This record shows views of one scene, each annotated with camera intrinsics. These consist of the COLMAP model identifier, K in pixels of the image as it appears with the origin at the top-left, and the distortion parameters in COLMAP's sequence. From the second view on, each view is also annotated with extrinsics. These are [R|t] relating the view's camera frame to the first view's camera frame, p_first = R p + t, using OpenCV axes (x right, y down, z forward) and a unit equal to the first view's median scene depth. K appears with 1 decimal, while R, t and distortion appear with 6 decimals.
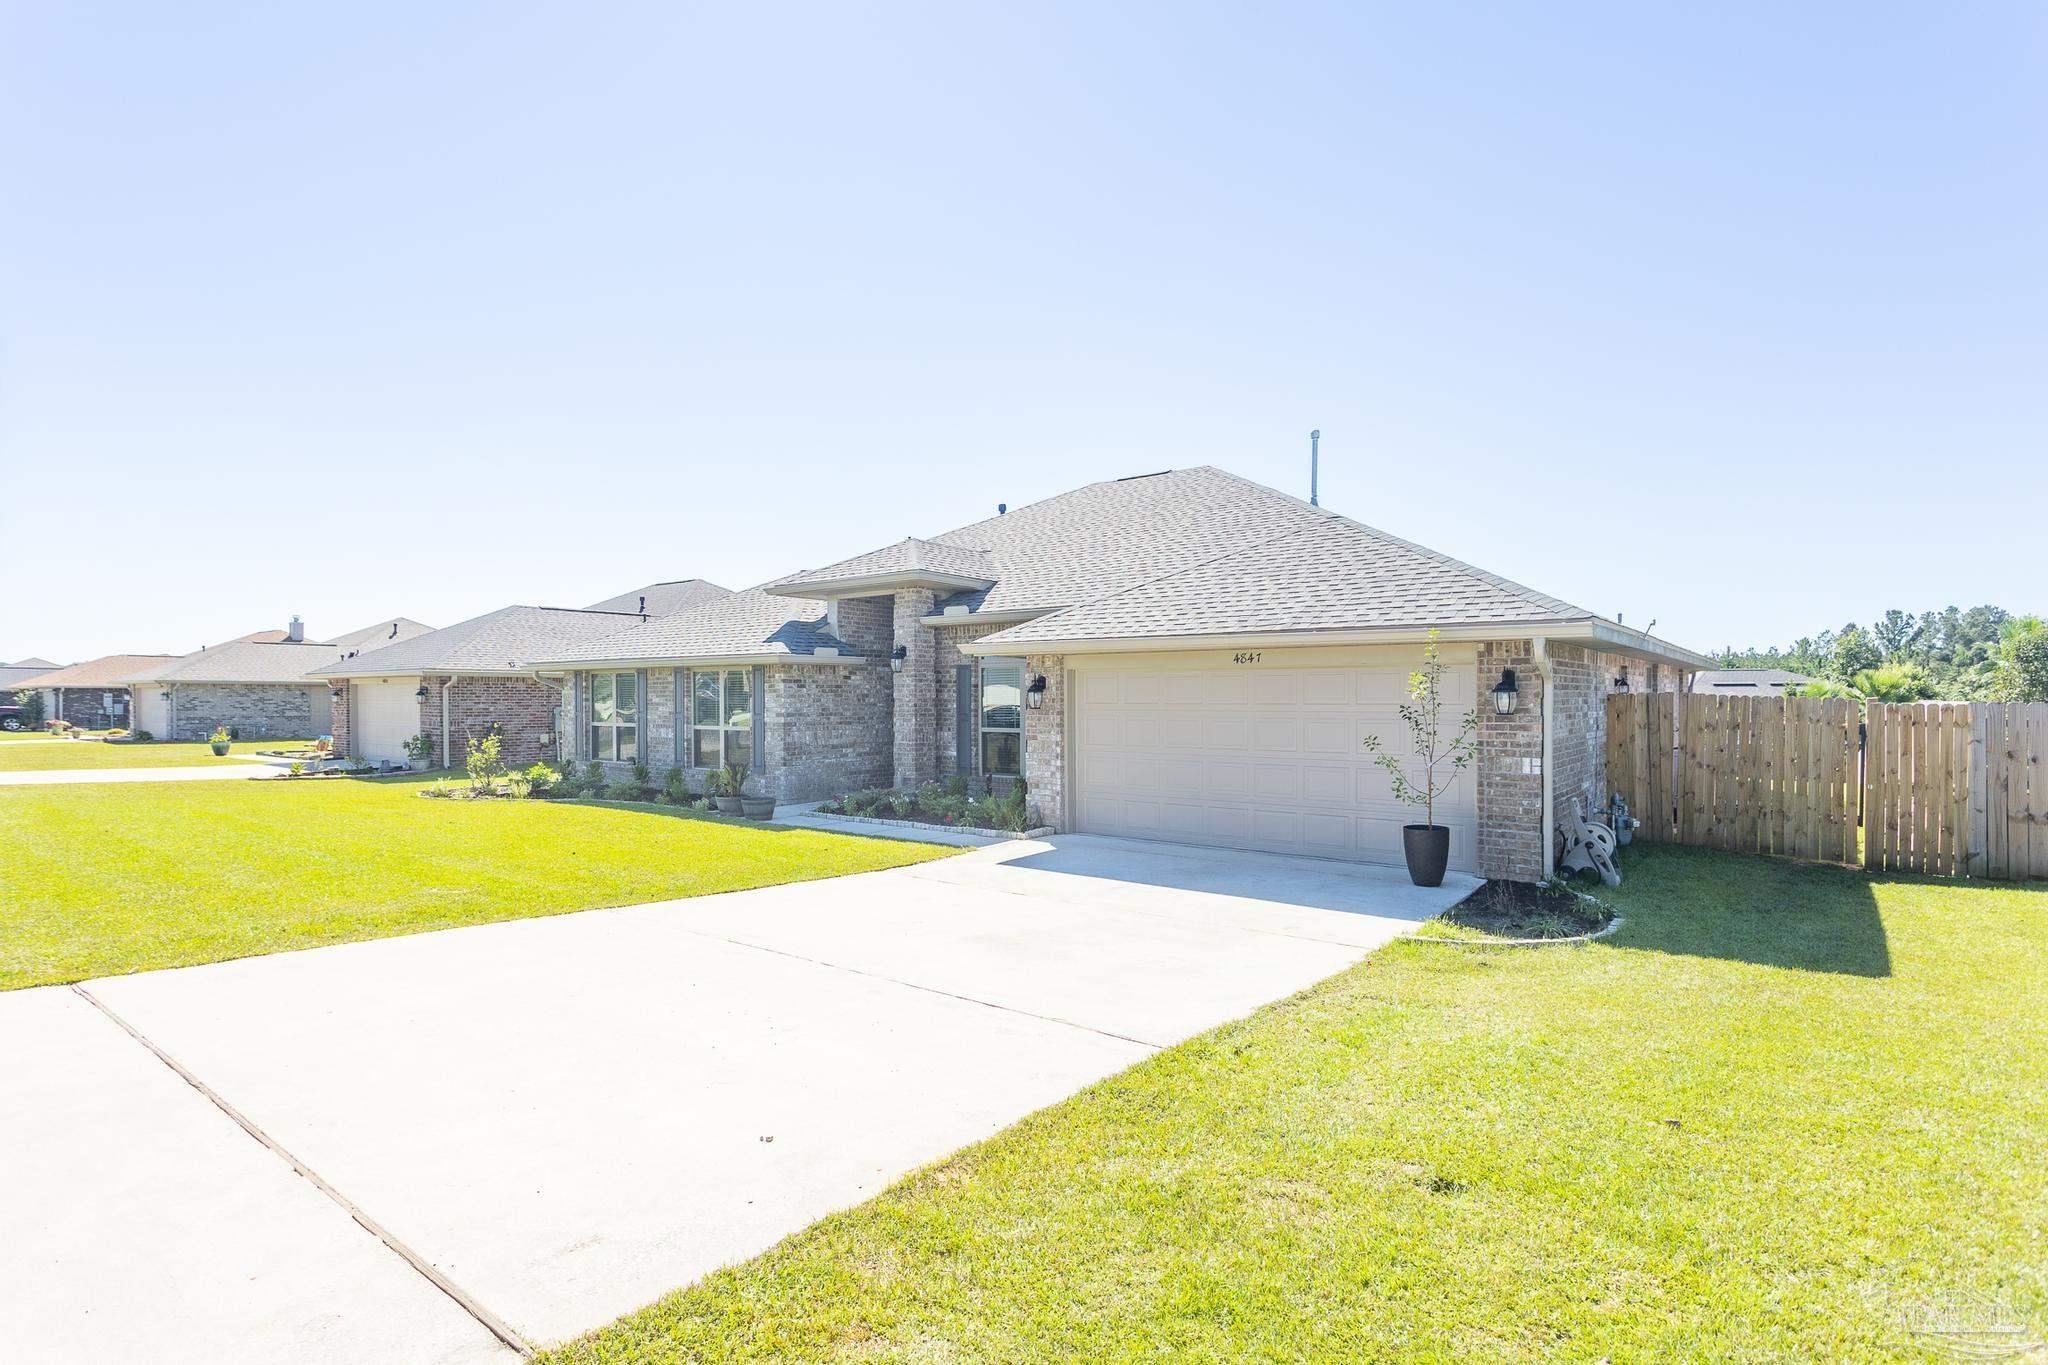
lens RADIAL K [[1022.1, 0, 1007.4], [0, 1022.1, 697.5], [0, 0, 1]] dist [-0.003537, -0.000218]
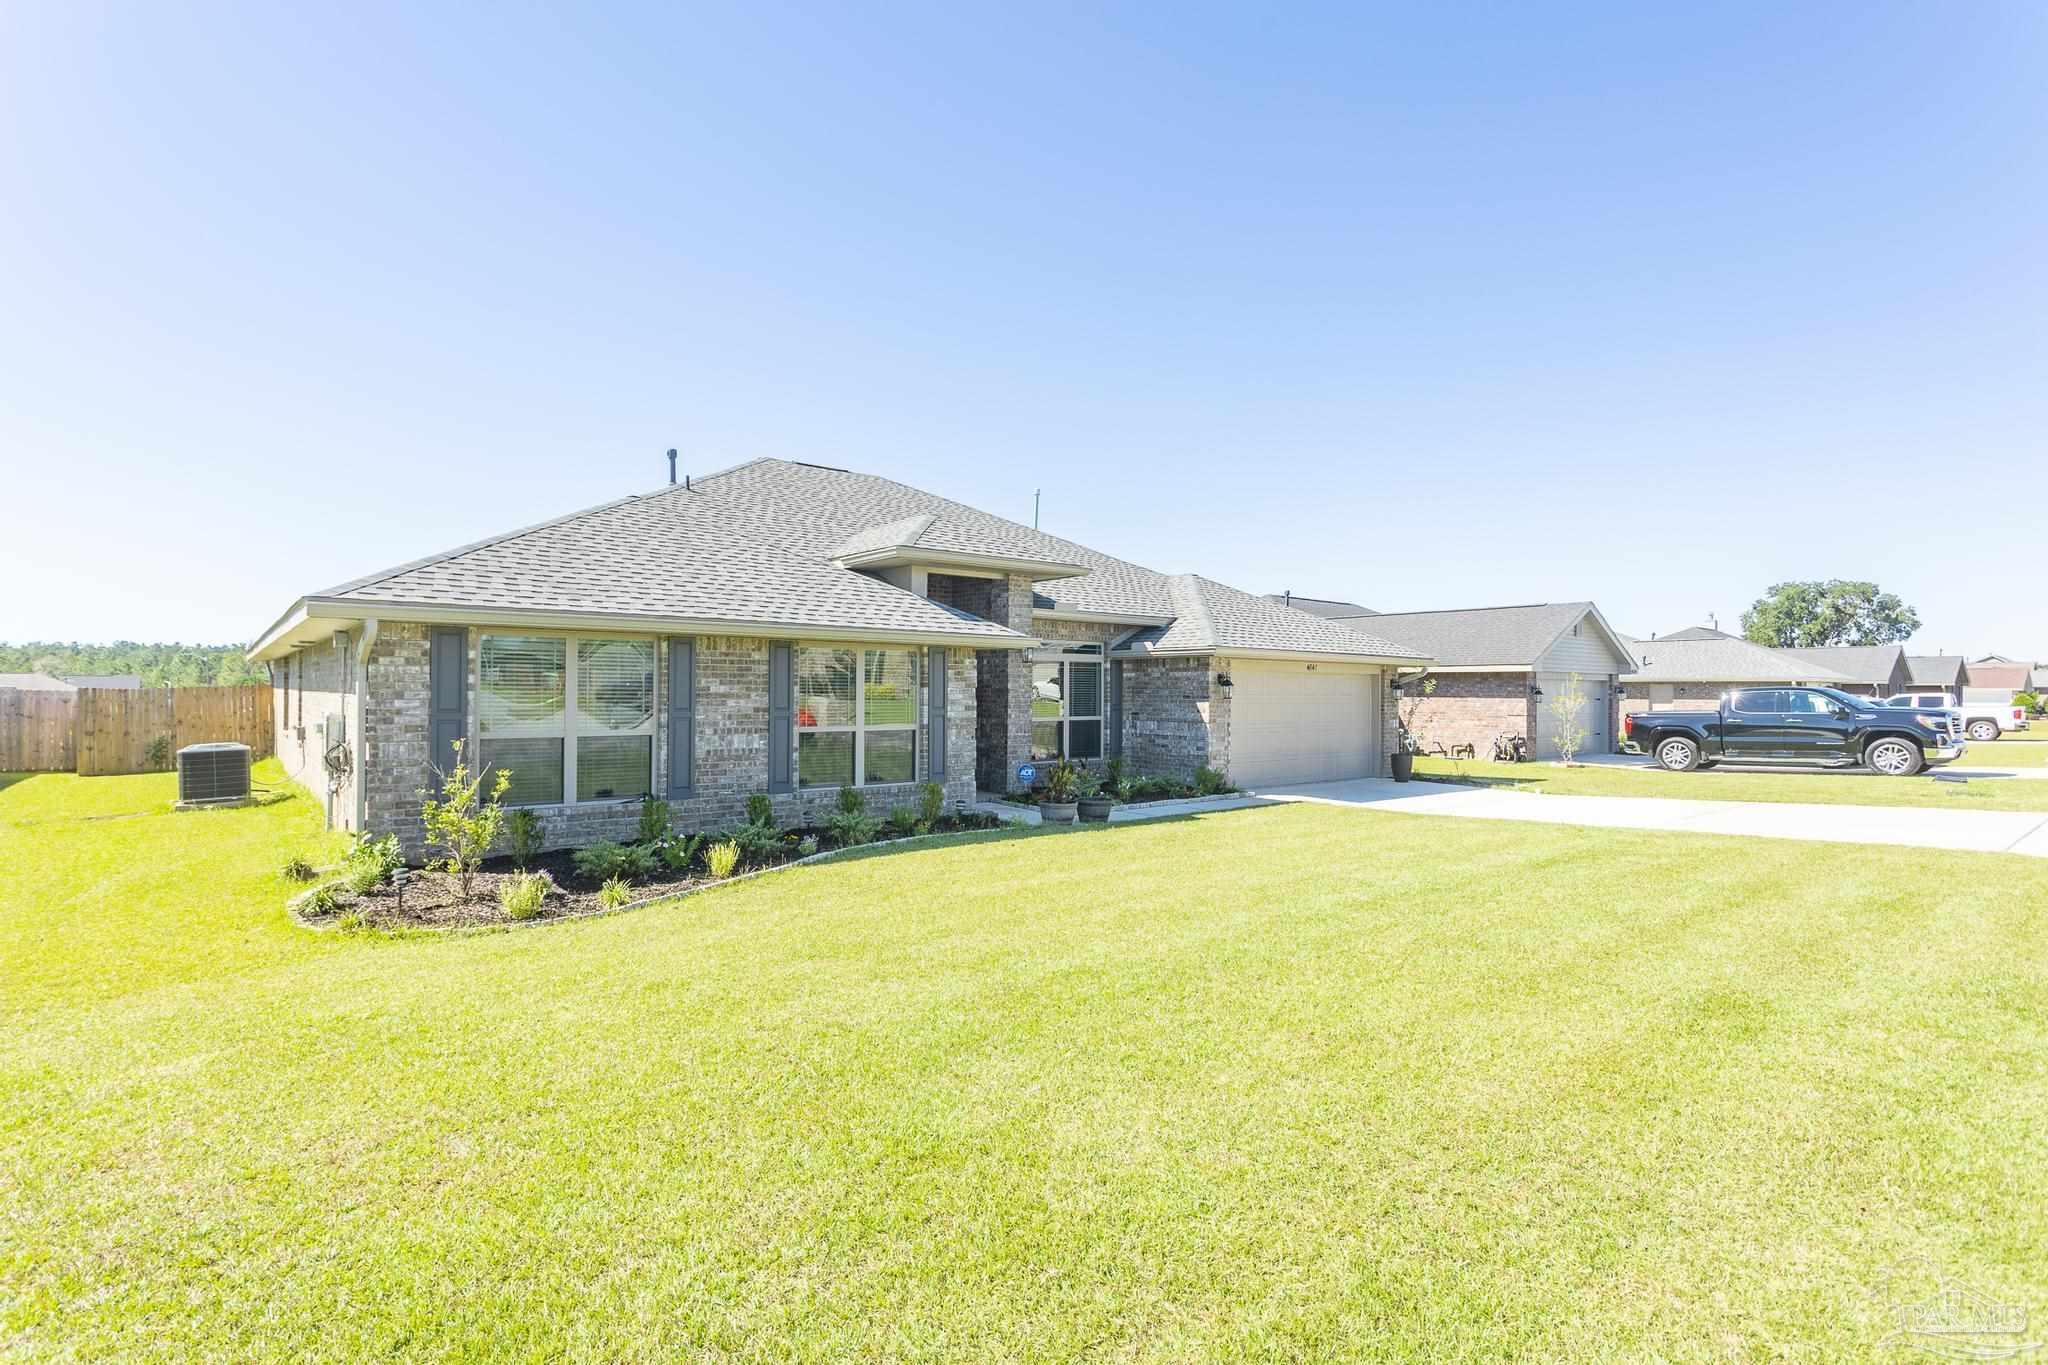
lens RADIAL K [[981.9, 0, 1025.2], [0, 981.9, 688.7], [0, 0, 1]] dist [-0.000198, 0.004758]
pose [[0.198664, 0.002895, 0.980063, -0.997712], [-0.008158, 0.999966, -0.001300, 0.001670], [-0.980034, -0.007737, 0.198681, 0.792664]]
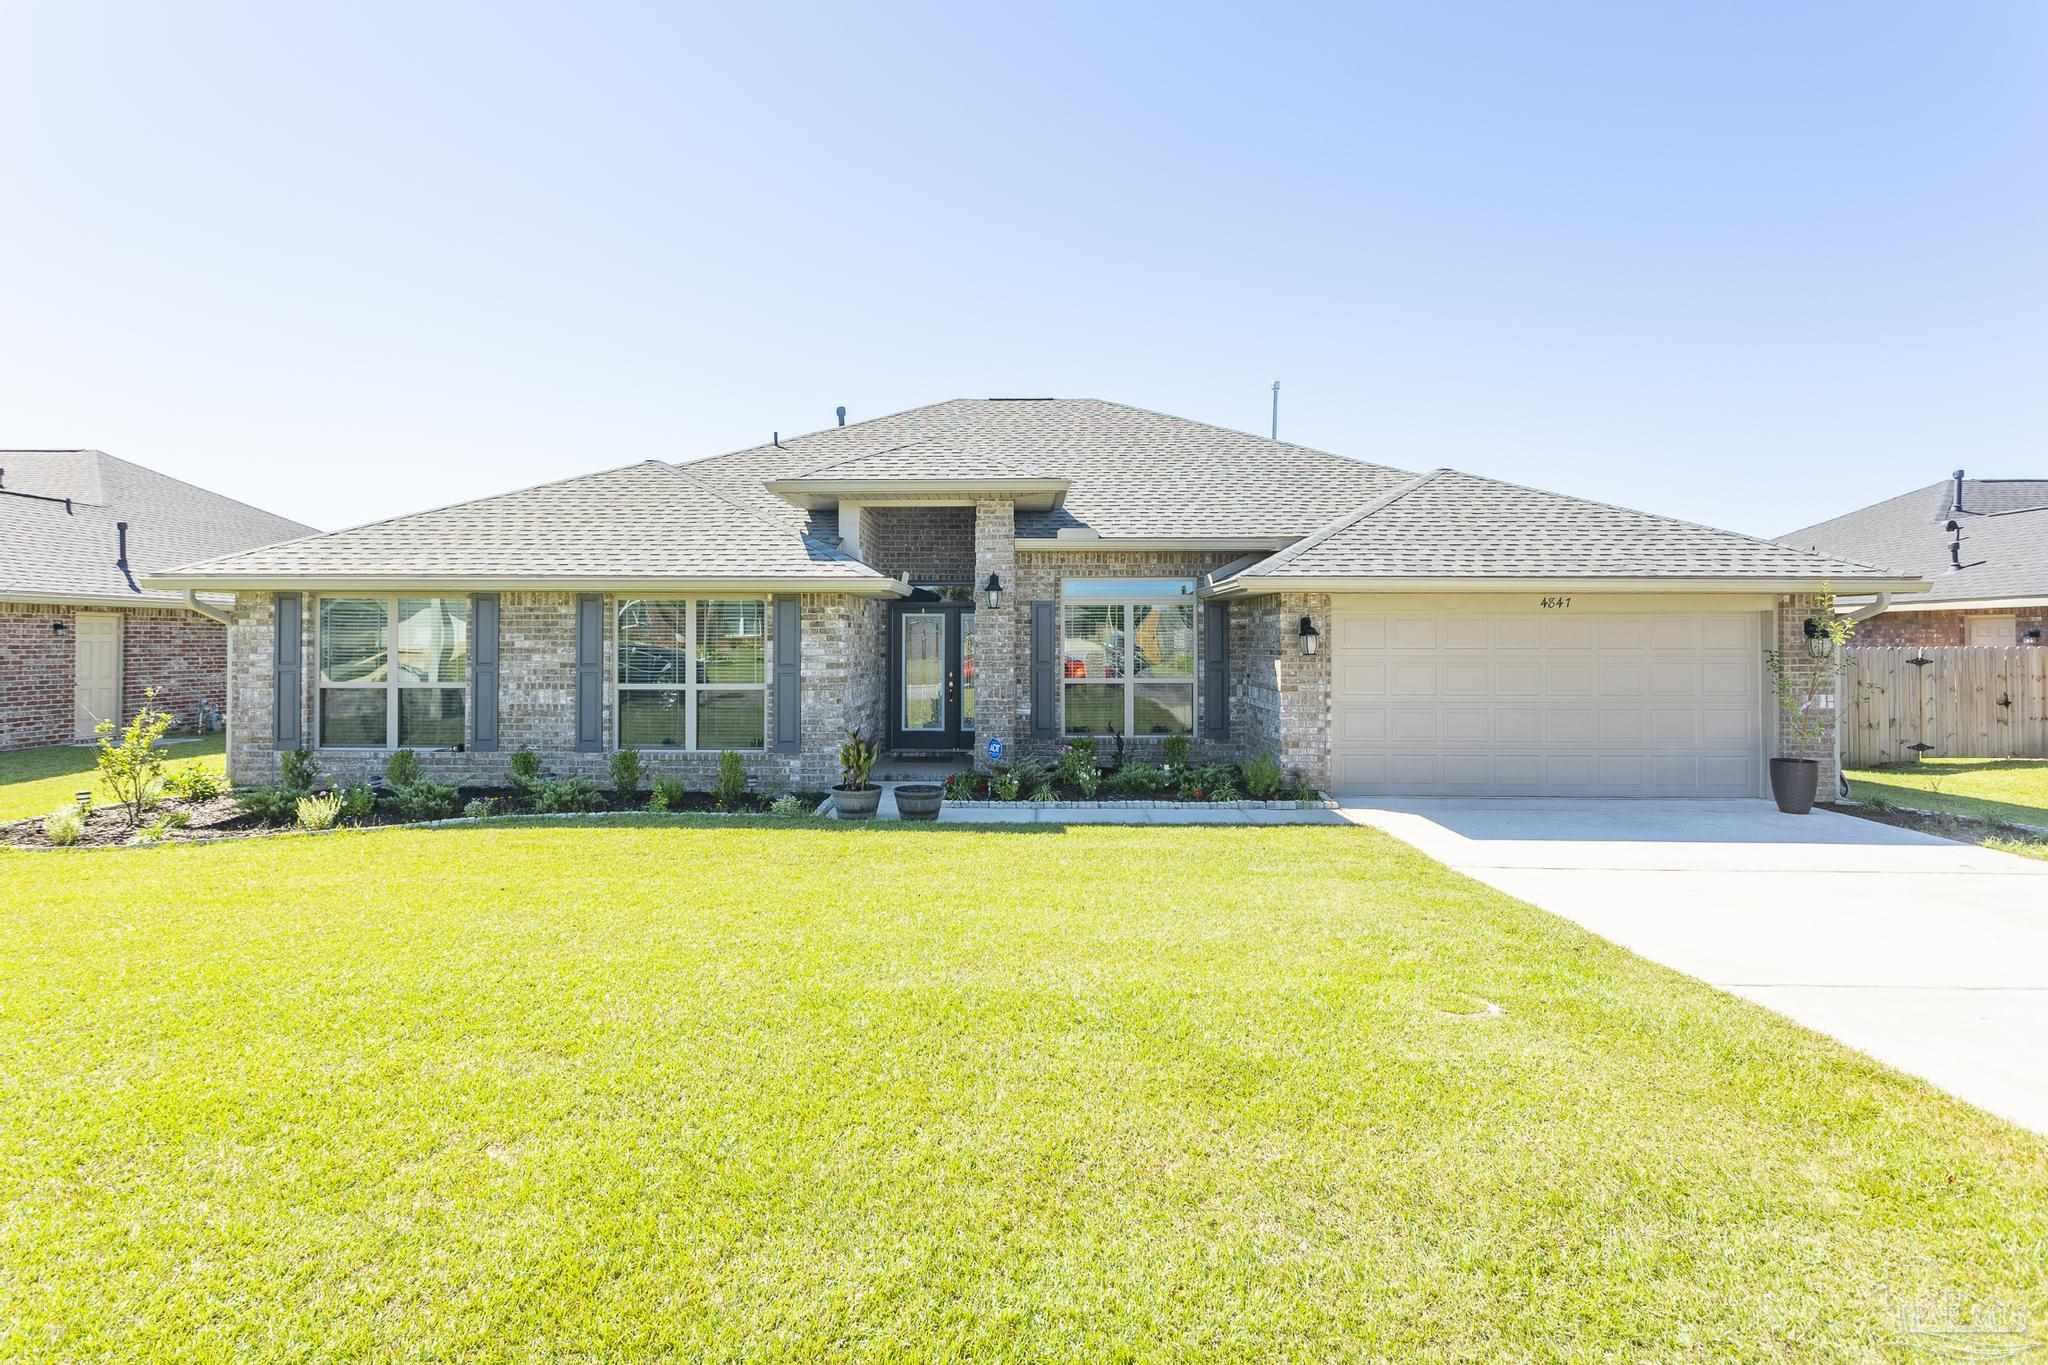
lens RADIAL K [[981.9, 0, 1013.6], [0, 981.9, 636.2], [0, 0, 1]] dist [-0.000198, 0.004758]
pose [[0.792053, 0.006405, 0.610419, -0.531957], [-0.002244, 0.999969, -0.007580, 0.001665], [-0.610449, 0.004634, 0.792042, 0.394524]]
